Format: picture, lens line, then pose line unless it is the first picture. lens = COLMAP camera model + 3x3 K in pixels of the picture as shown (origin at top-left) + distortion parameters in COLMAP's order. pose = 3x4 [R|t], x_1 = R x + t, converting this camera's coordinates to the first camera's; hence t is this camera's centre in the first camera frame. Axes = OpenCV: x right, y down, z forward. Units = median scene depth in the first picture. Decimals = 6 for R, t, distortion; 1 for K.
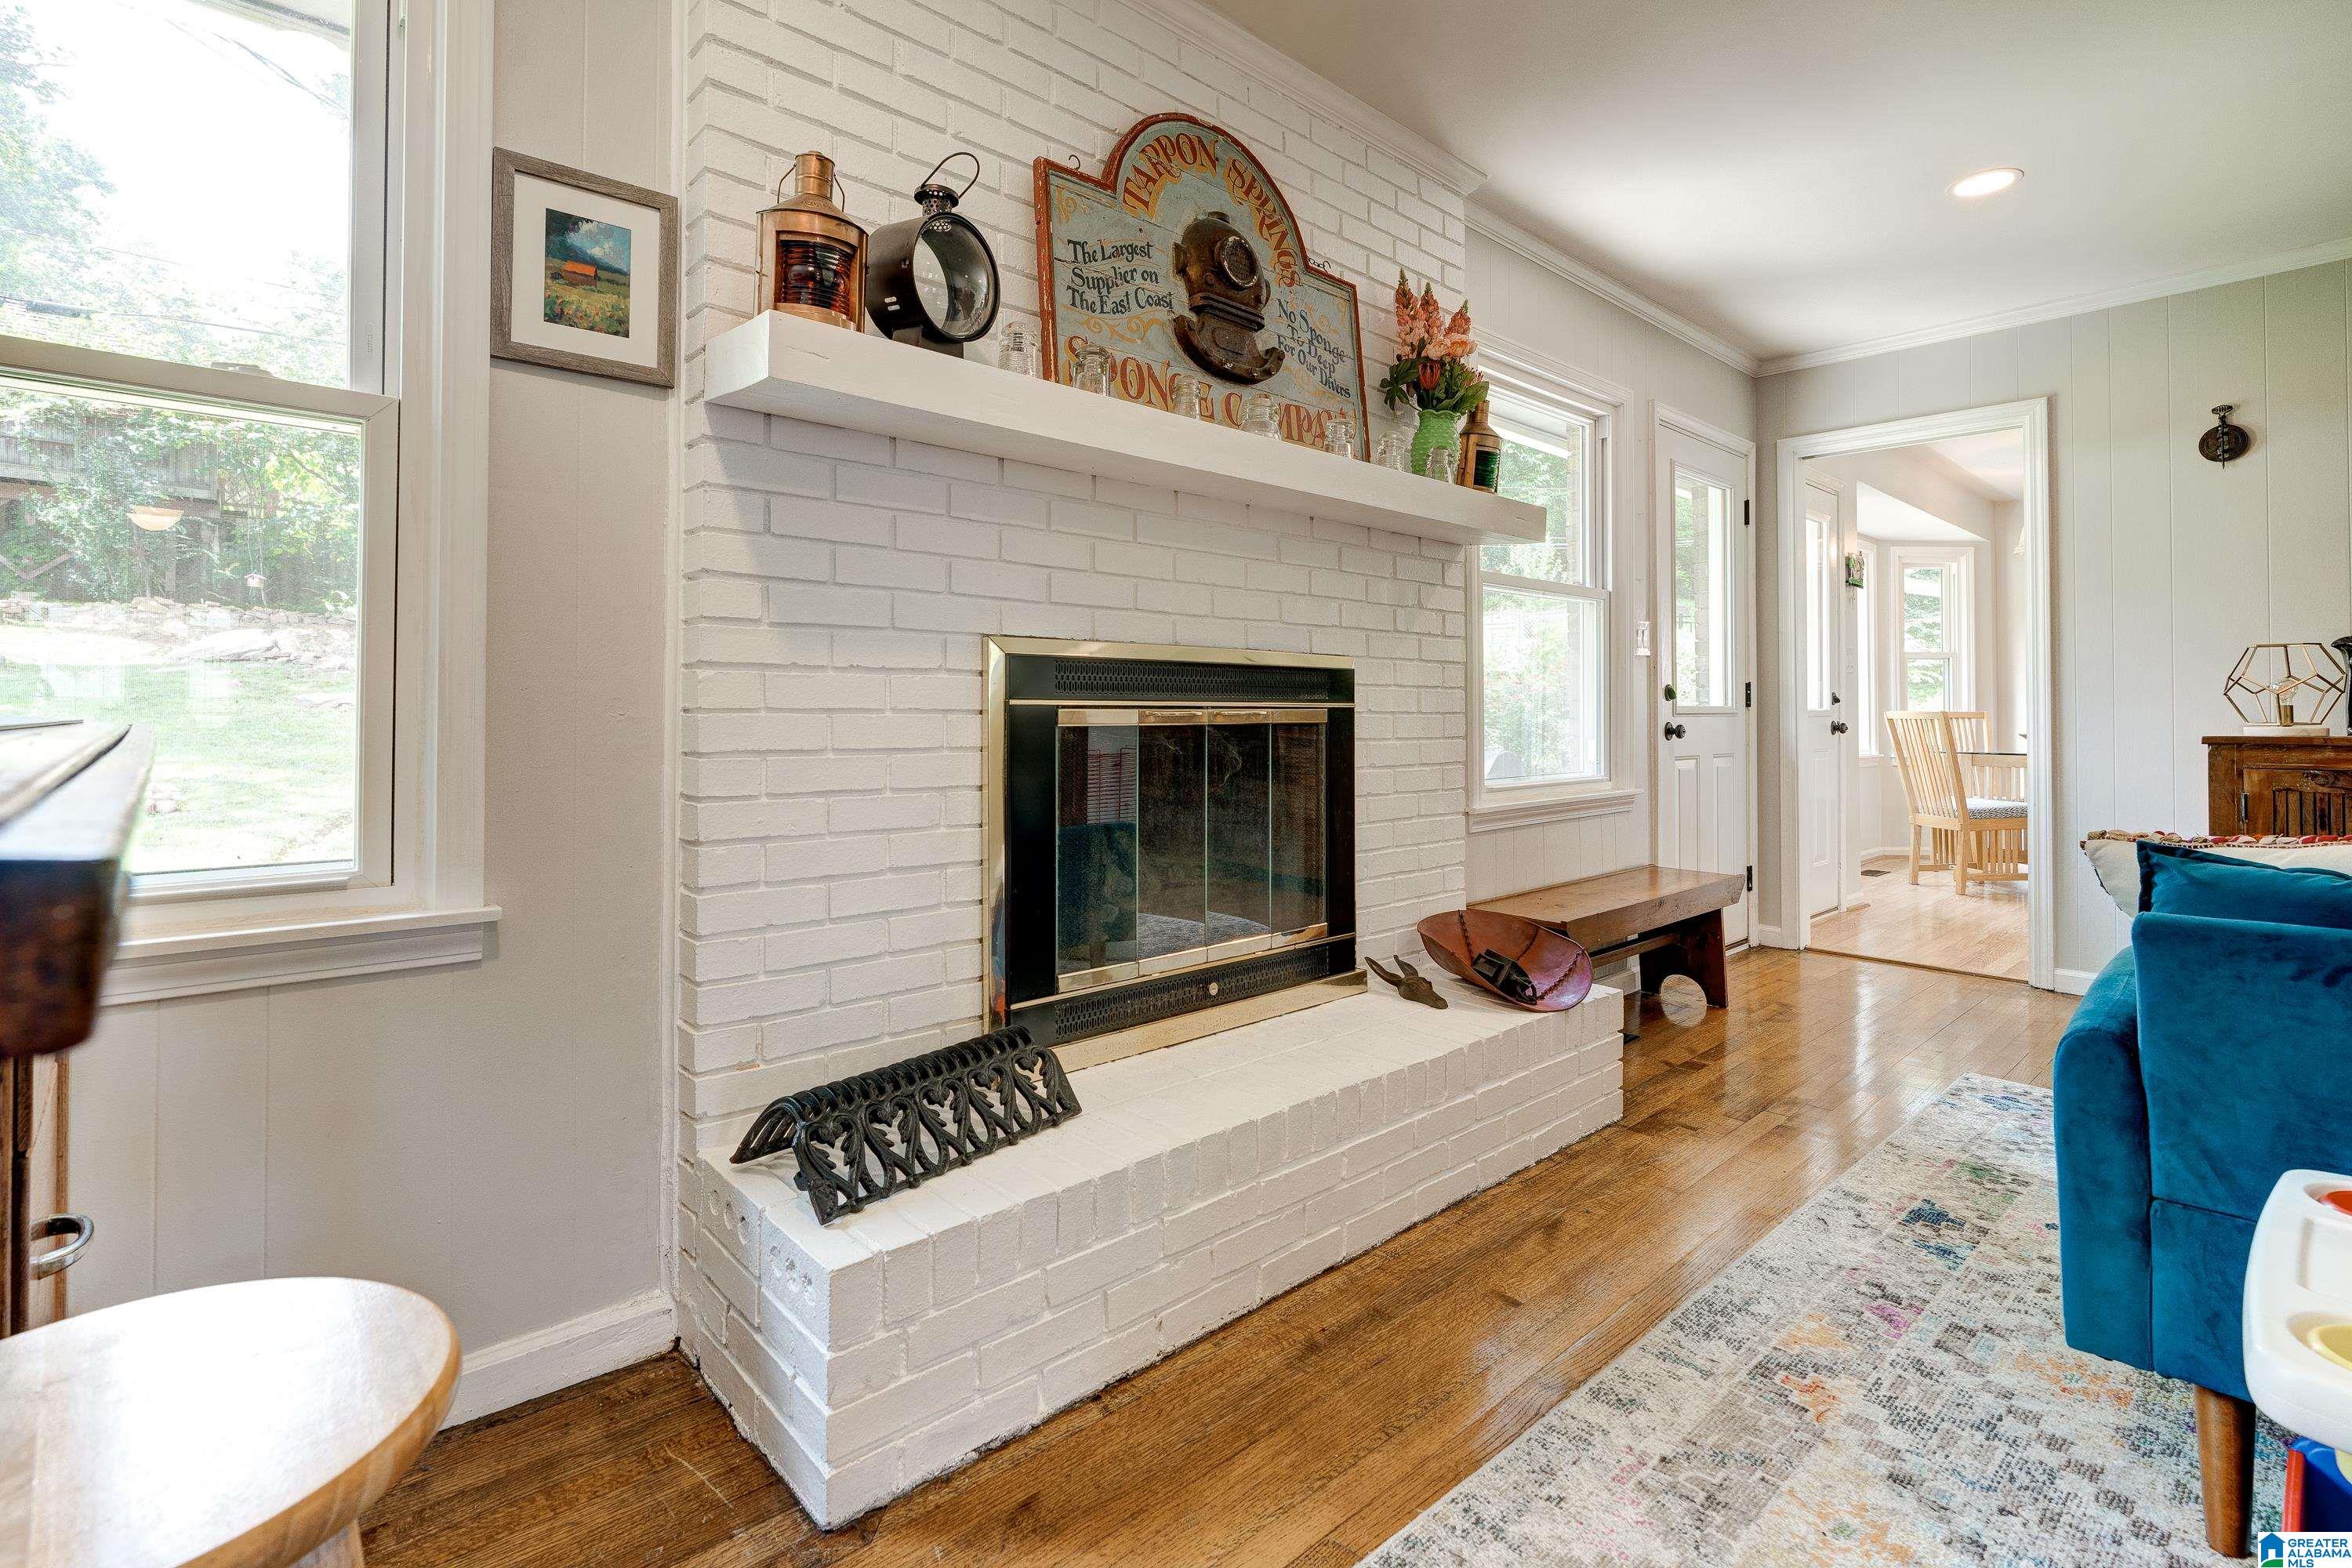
lens RADIAL K [[1081.3, 0, 1153.8], [0, 1081.3, 699.4], [0, 0, 1]] dist [-0.001083, -0.000147]
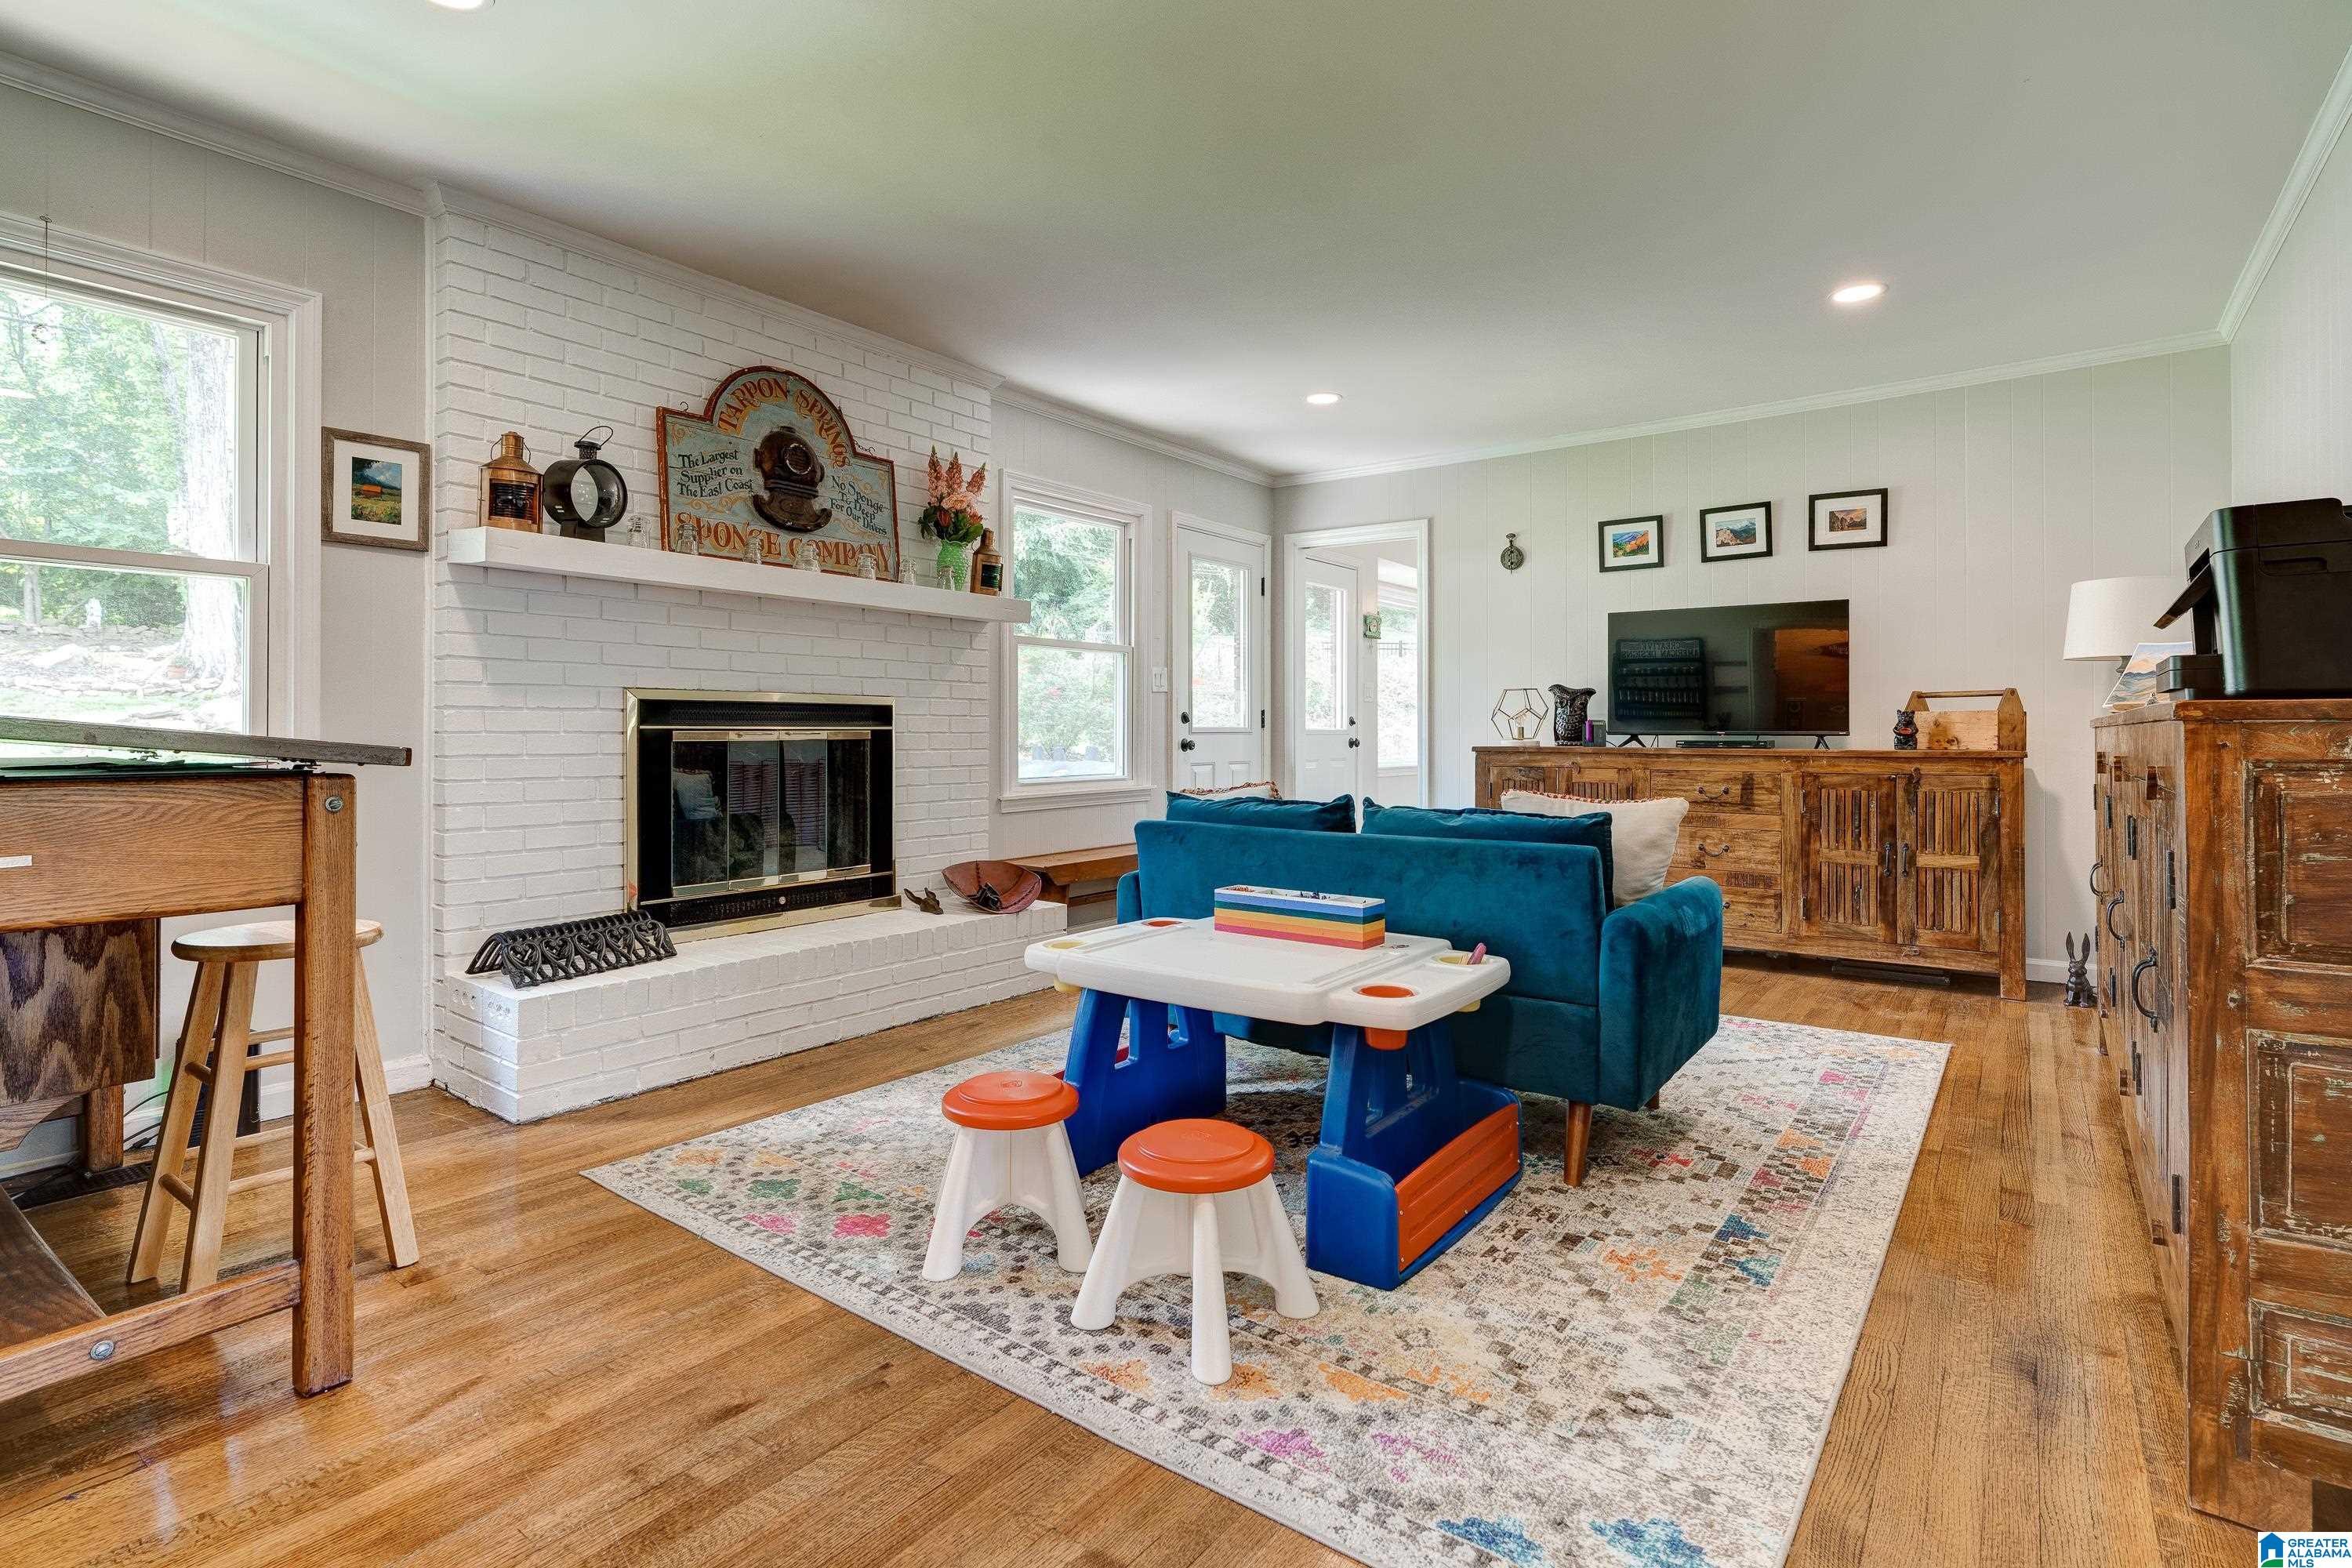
lens RADIAL K [[1145.5, 0, 1163.7], [0, 1145.5, 724.6], [0, 0, 1]] dist [-0.005182, 0.000104]
pose [[0.982220, -0.000955, 0.187731, 0.305982], [-0.000149, 0.999983, 0.005868, -0.011020], [-0.187734, -0.005792, 0.982203, -0.840364]]
